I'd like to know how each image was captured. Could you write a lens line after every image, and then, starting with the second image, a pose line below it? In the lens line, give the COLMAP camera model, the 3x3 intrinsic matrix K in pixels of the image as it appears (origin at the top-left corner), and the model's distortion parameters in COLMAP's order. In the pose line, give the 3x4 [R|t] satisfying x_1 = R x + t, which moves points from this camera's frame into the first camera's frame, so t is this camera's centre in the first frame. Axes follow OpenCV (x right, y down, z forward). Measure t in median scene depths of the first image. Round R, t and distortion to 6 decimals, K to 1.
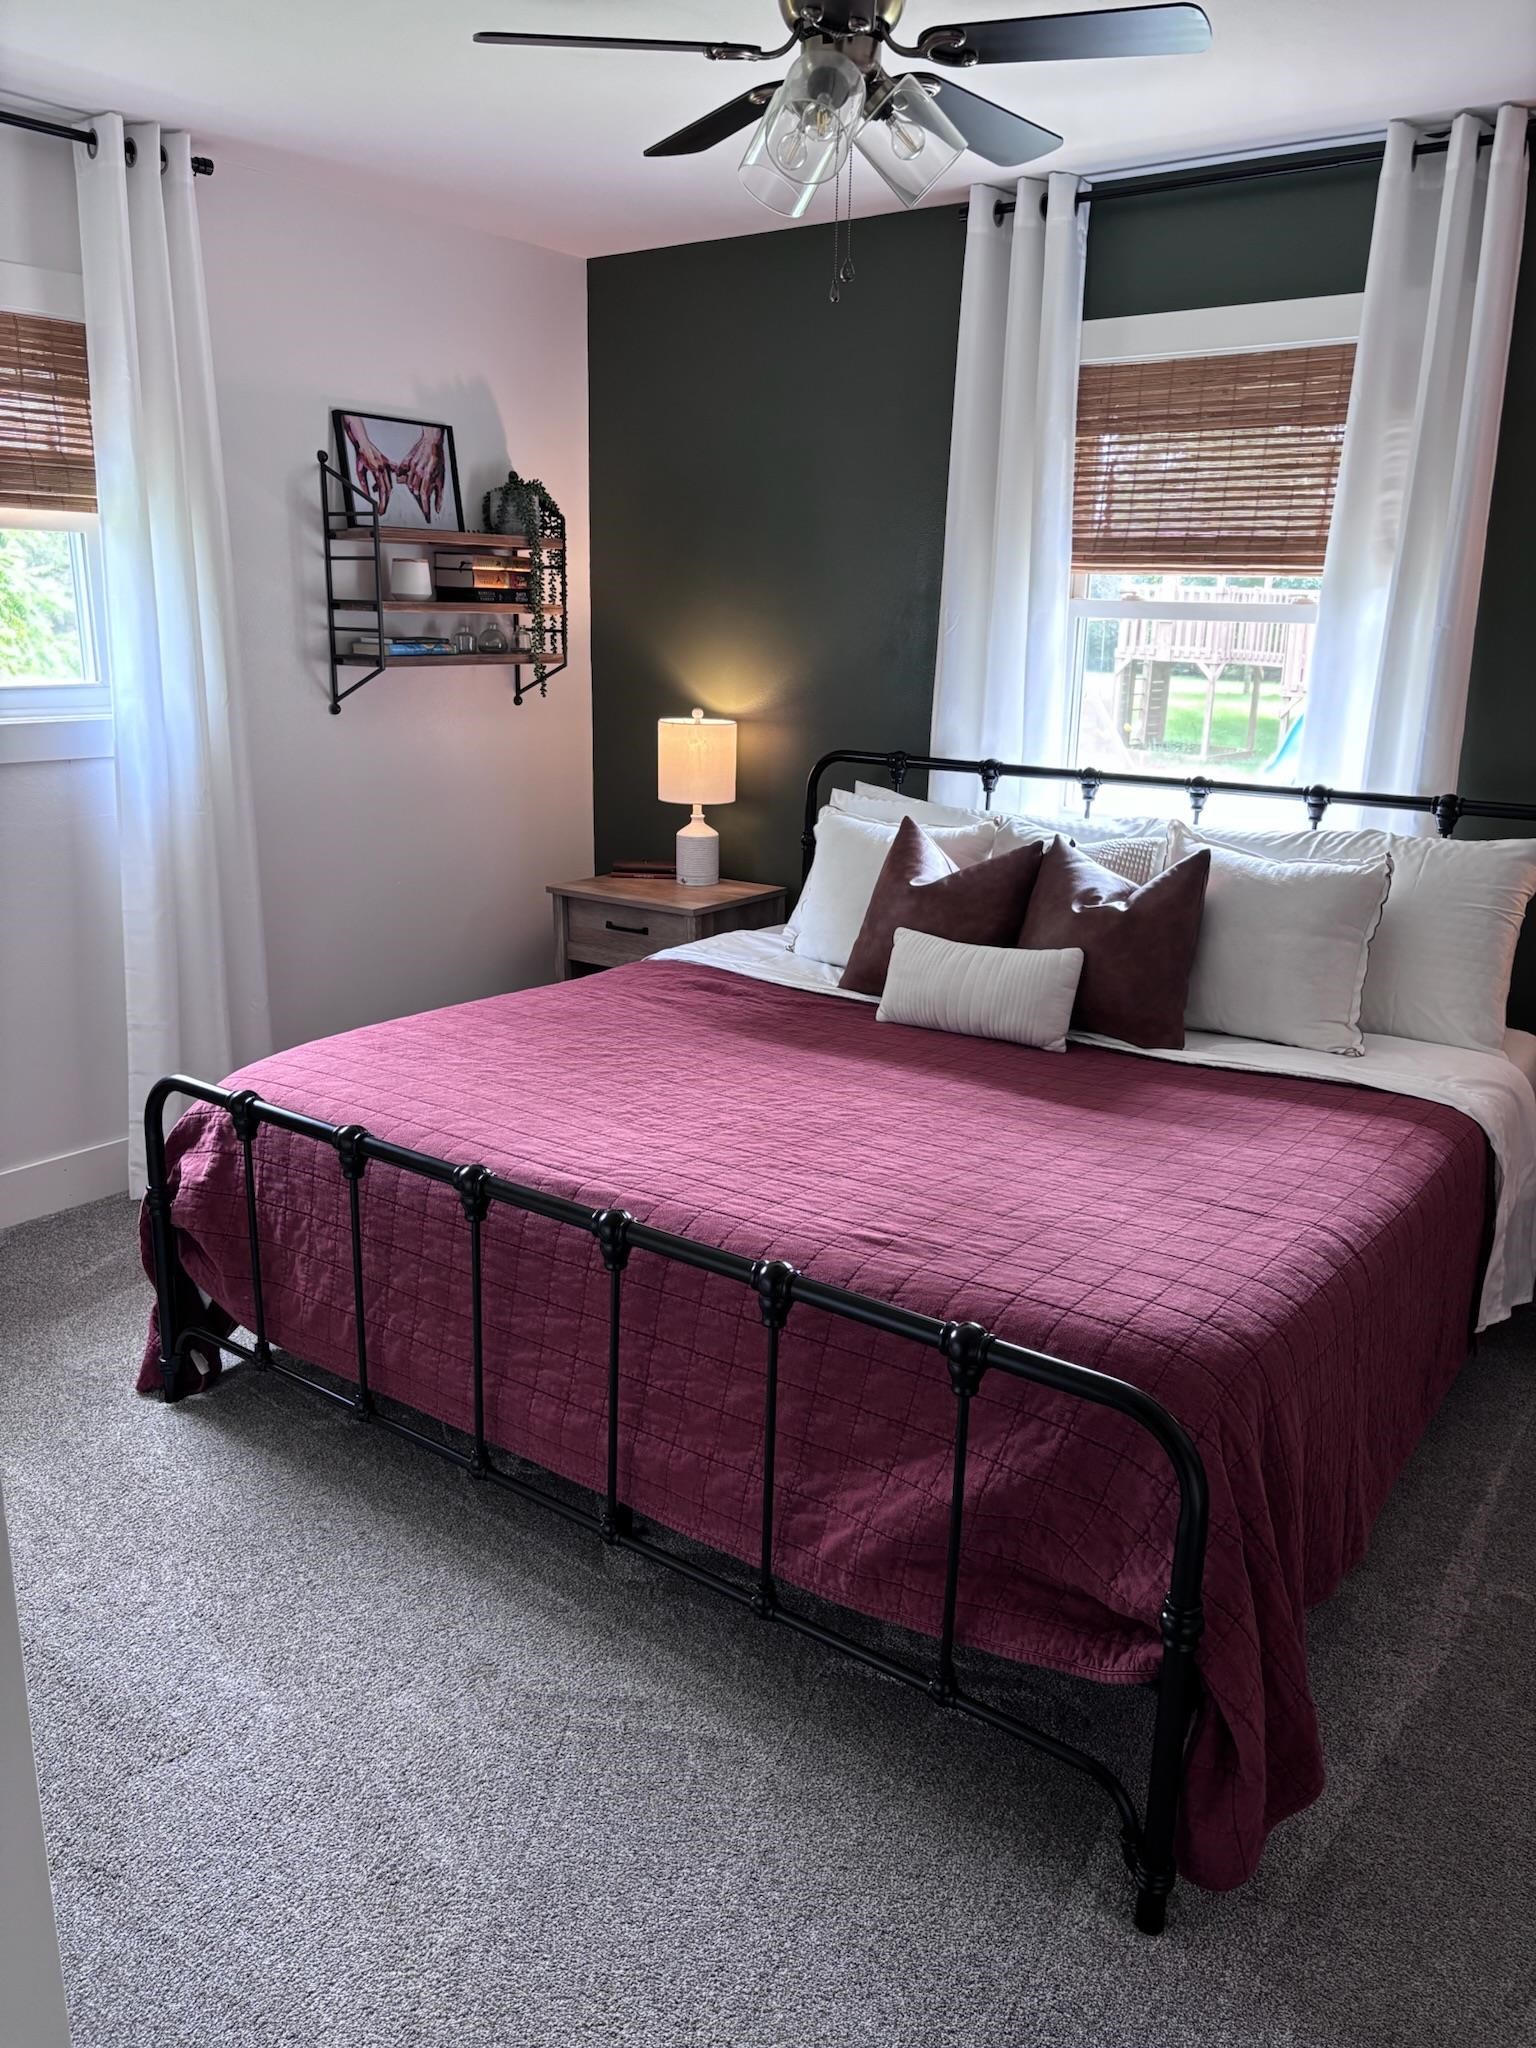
lens RADIAL K [[1563.5, 0, 774.1], [0, 1563.5, 1016.8], [0, 0, 1]] dist [0.064482, -0.066944]
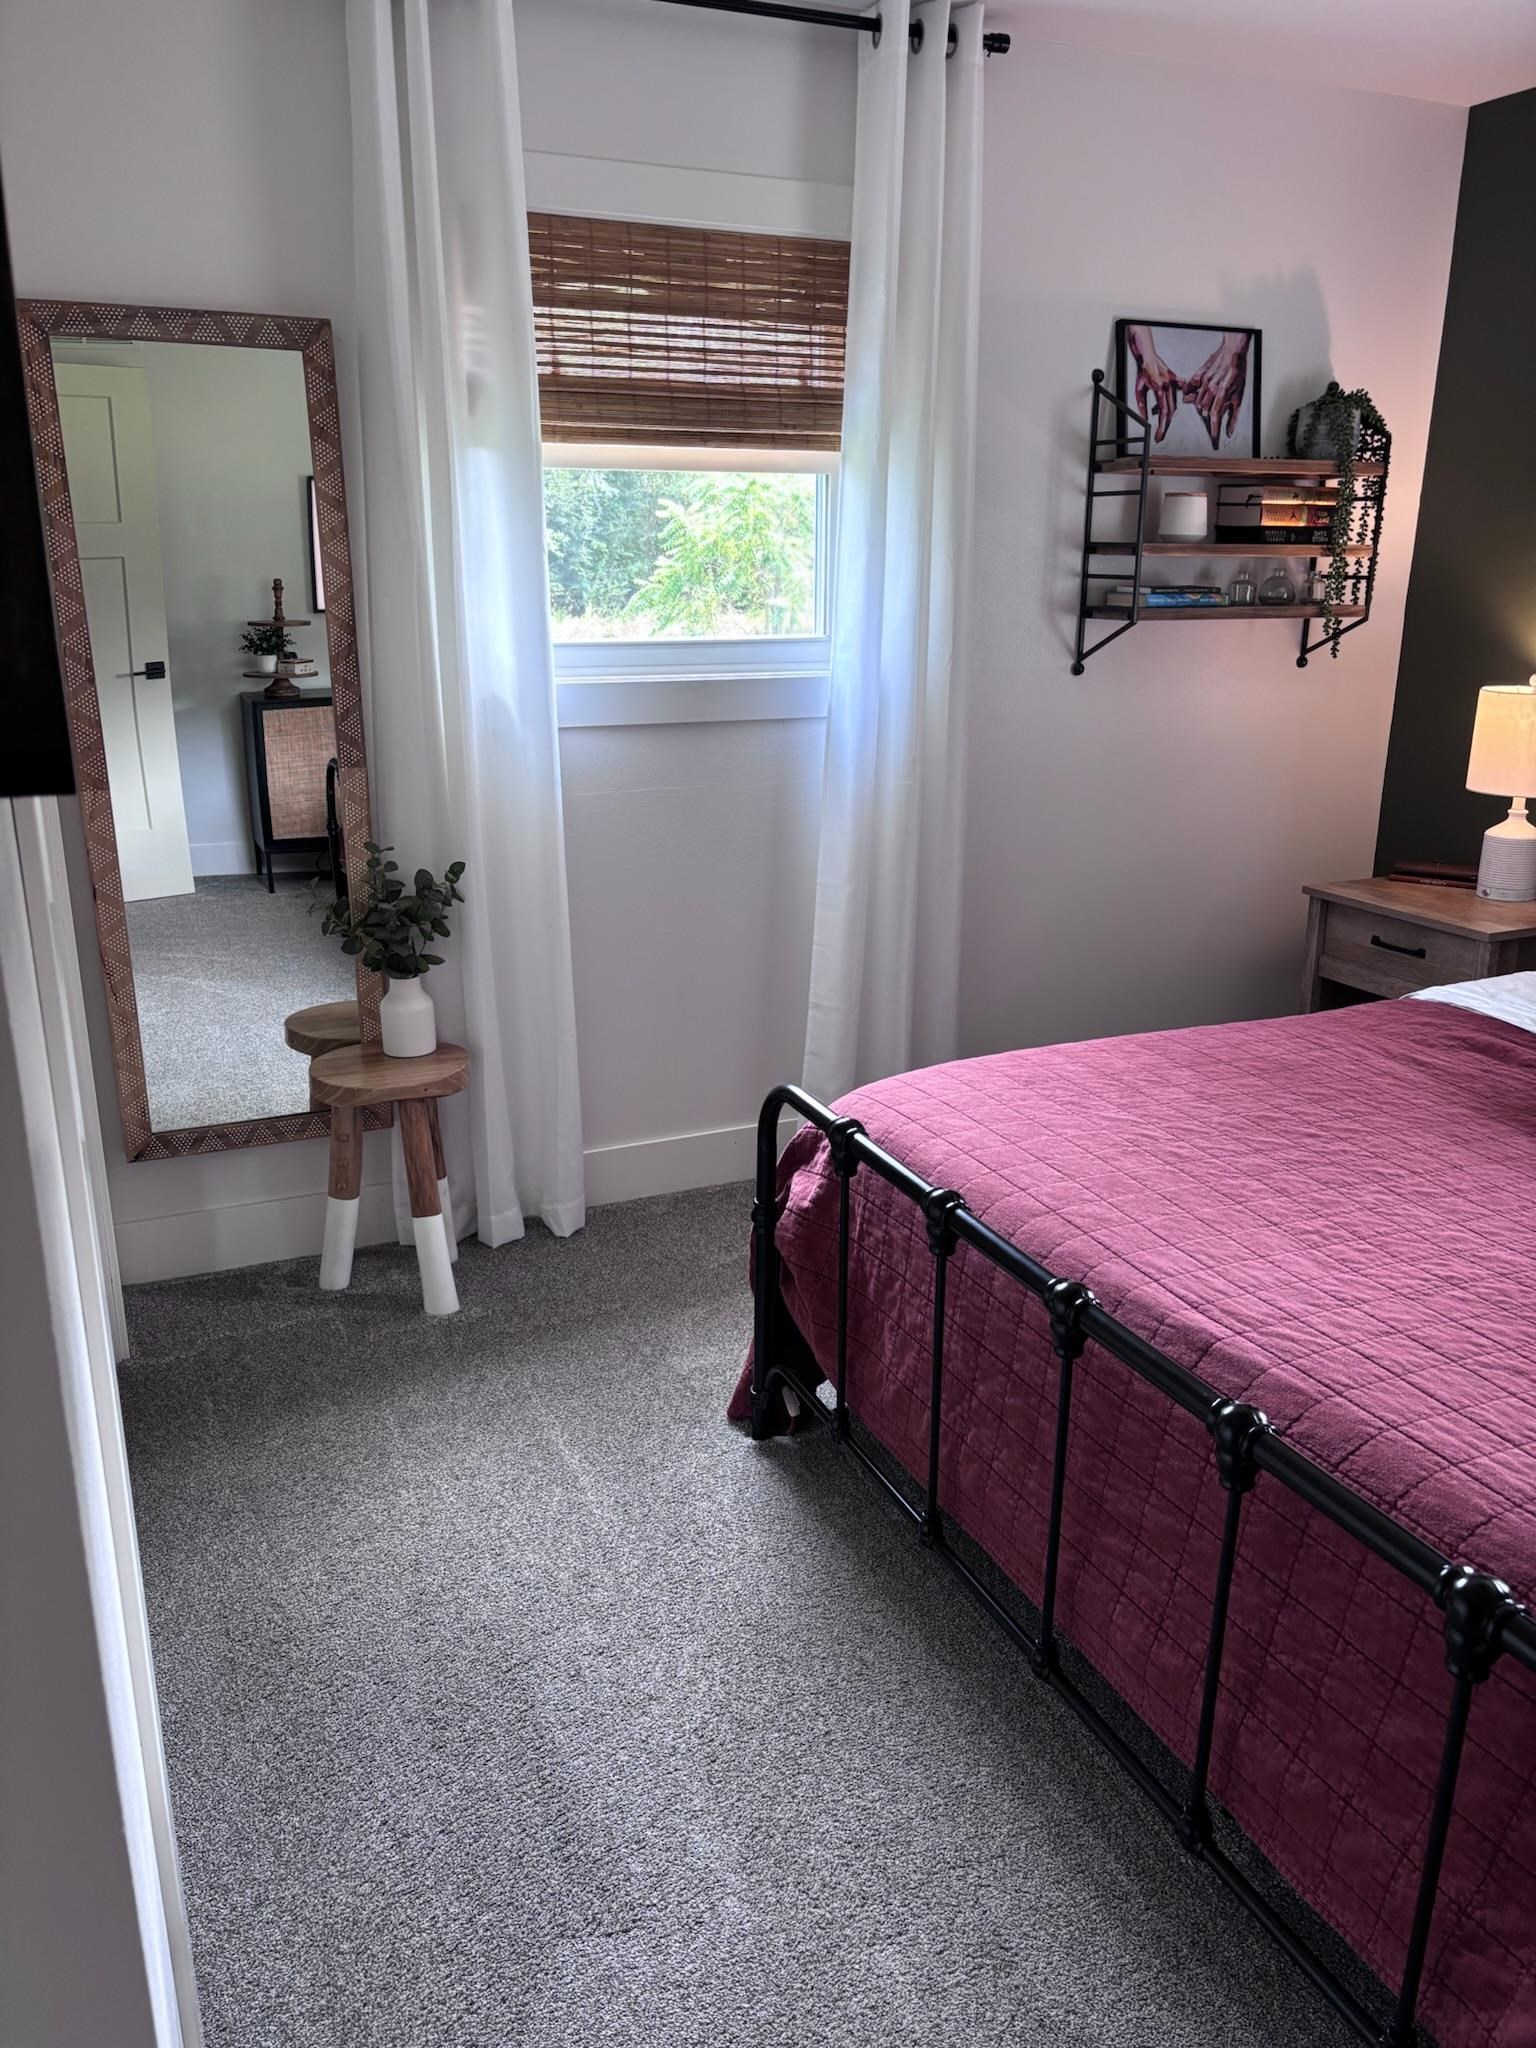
lens RADIAL K [[1541.6, 0, 773.0], [0, 1541.6, 1032.4], [0, 0, 1]] dist [0.044960, -0.041654]
pose [[0.871948, 0.130782, -0.471809, 0.010635], [-0.113967, 0.991409, 0.064188, -0.036556], [0.476150, -0.002198, 0.879361, 0.190161]]
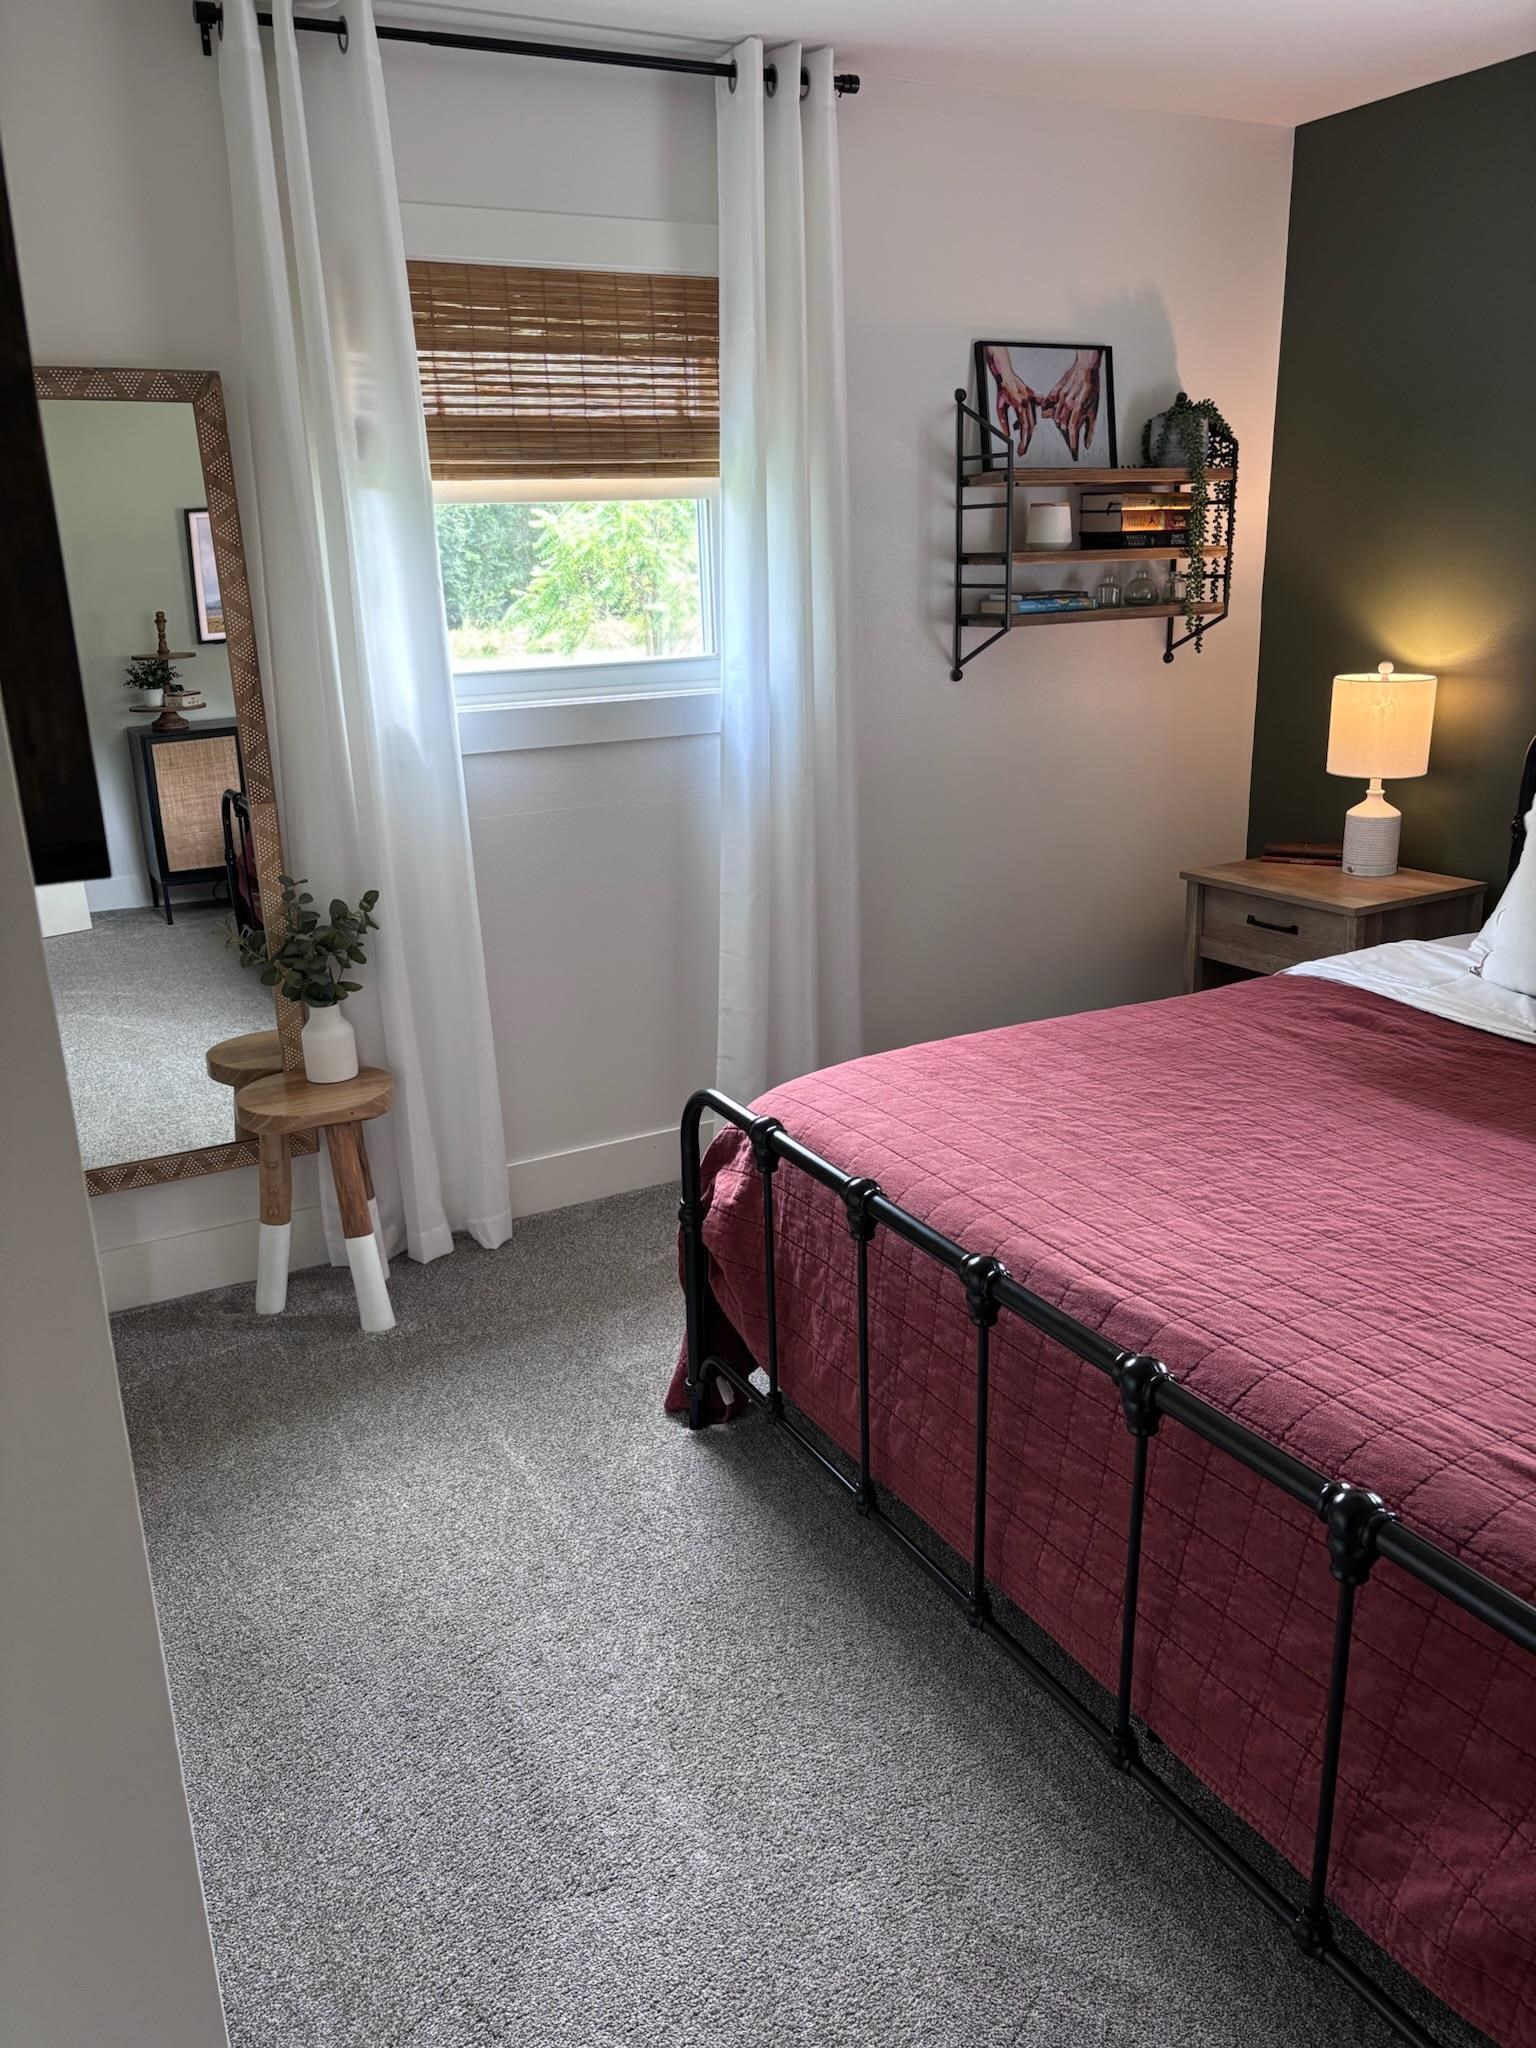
lens RADIAL K [[1545.4, 0, 755.4], [0, 1545.4, 1027.5], [0, 0, 1]] dist [0.055277, -0.059211]
pose [[0.901540, 0.080386, -0.425162, 0.021665], [-0.062715, 0.996491, 0.055422, -0.040368], [0.428126, -0.023301, 0.903419, 0.153137]]
